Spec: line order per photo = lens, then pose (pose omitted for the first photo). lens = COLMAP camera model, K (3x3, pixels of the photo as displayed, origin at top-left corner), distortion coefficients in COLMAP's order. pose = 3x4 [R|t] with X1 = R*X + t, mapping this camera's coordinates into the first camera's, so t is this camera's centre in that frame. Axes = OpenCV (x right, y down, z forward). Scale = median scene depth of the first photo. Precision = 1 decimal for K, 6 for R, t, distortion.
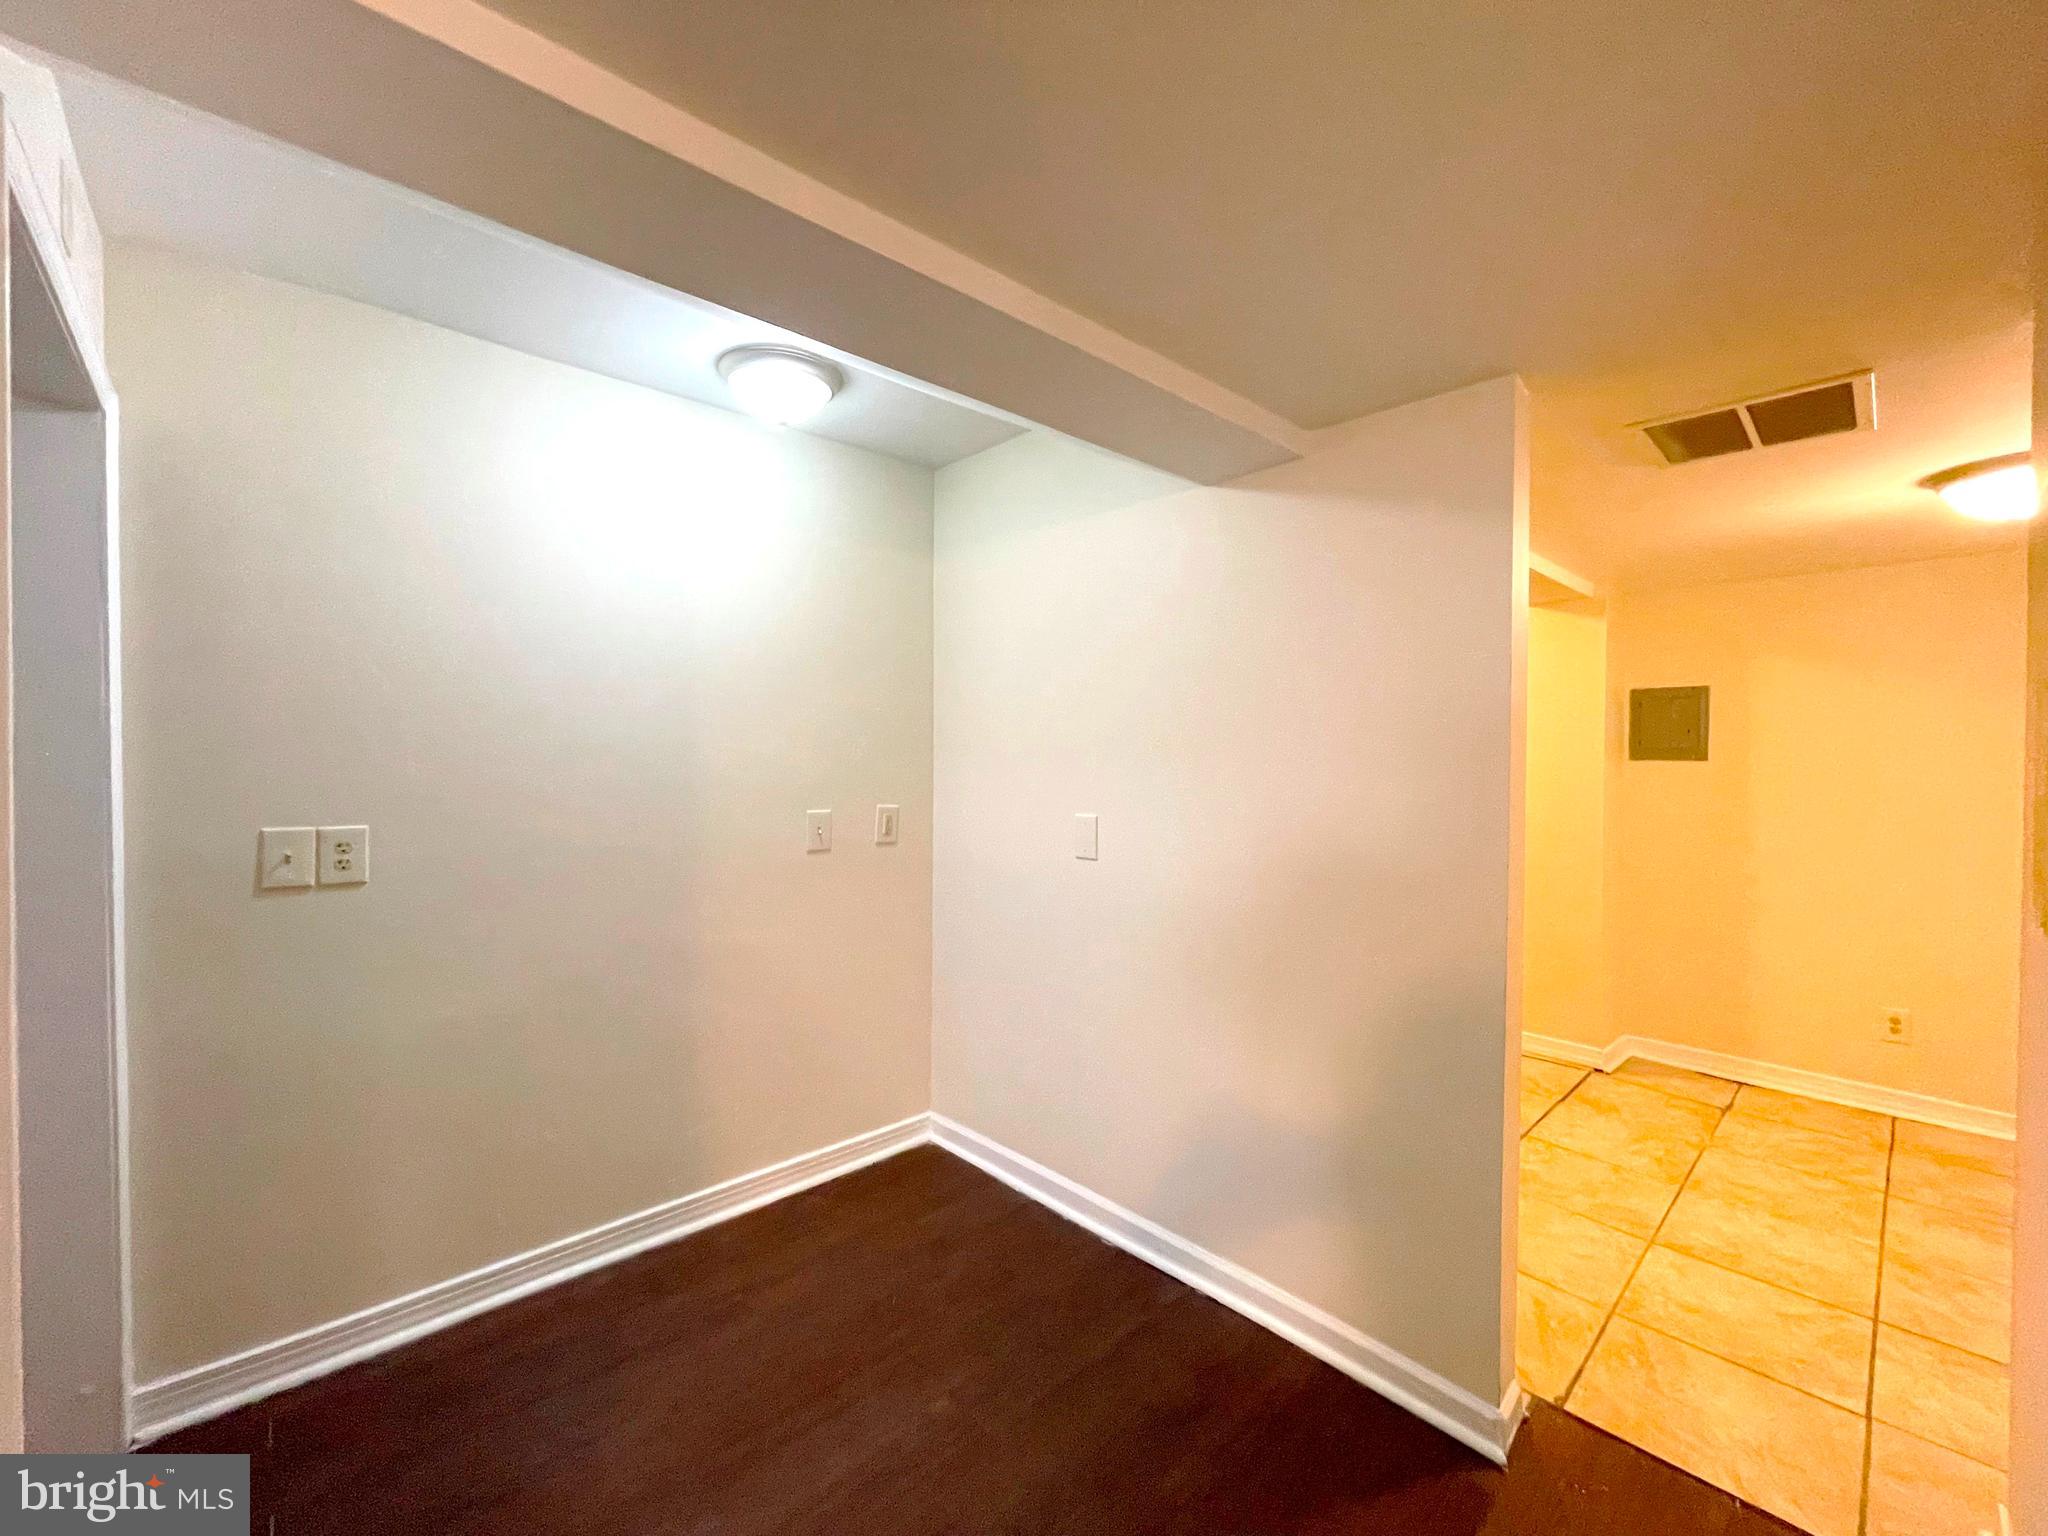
lens RADIAL K [[823.8, 0, 1020.8], [0, 823.8, 790.1], [0, 0, 1]] dist [0.000326, -0.000021]
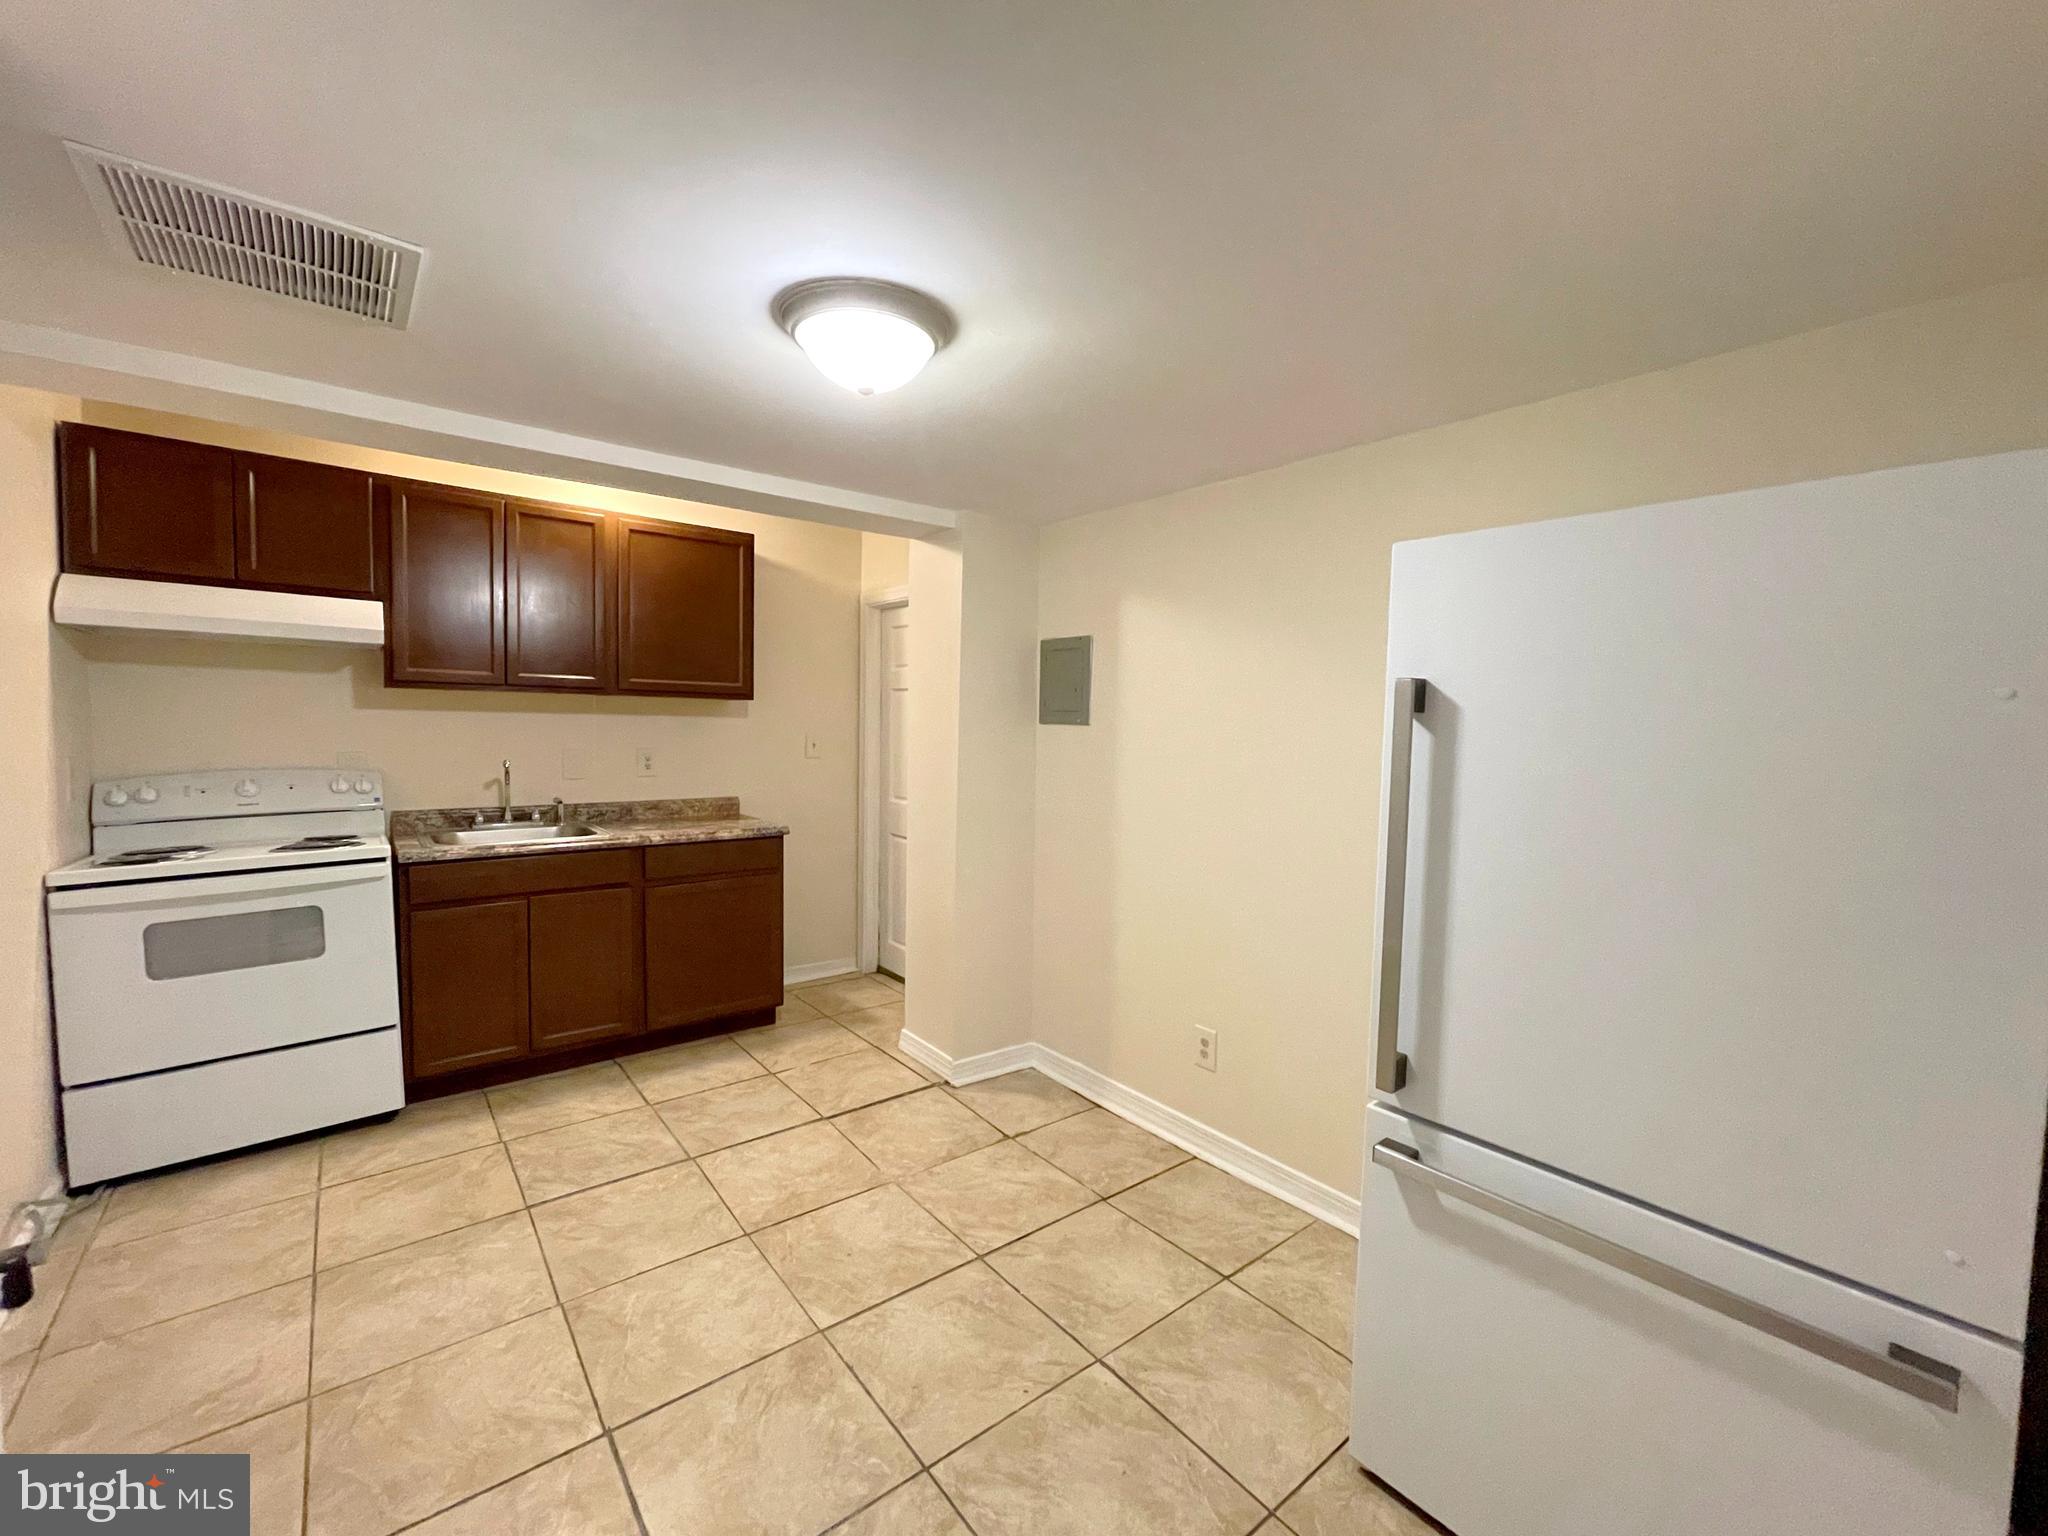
lens RADIAL K [[839.4, 0, 1019.2], [0, 839.4, 765.5], [0, 0, 1]] dist [-0.001034, -0.000138]
pose [[0.997260, 0.020856, -0.070972, 0.930026], [-0.020078, 0.999731, 0.011650, -0.002329], [0.071196, -0.010193, 0.997410, 0.153422]]
